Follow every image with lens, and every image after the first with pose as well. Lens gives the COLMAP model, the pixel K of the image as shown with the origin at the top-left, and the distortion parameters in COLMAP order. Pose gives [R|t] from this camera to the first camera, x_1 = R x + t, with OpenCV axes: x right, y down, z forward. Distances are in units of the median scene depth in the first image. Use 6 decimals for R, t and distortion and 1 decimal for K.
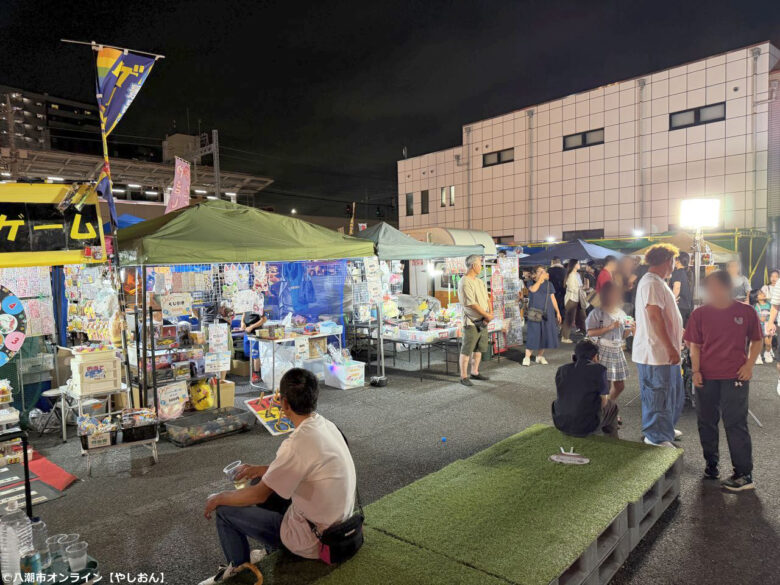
lens RADIAL K [[542.5, 0, 394.3], [0, 542.5, 293.1], [0, 0, 1]] dist [0.035171, -0.001242]
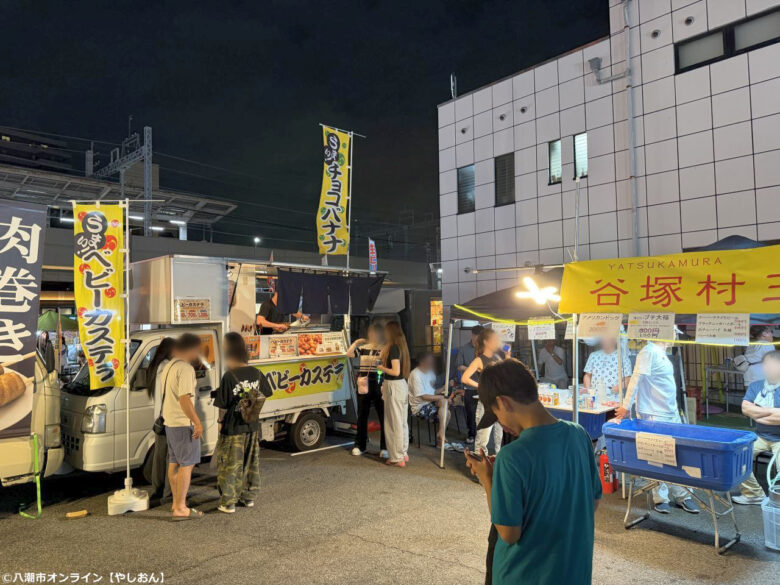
lens RADIAL K [[542.5, 0, 385.5], [0, 542.5, 290.3], [0, 0, 1]] dist [0.035171, -0.001242]
pose [[0.999922, 0.002837, 0.012150, -0.047488], [-0.001634, 0.995196, -0.097891, -0.029931], [-0.012369, 0.097864, 0.995123, 0.541127]]
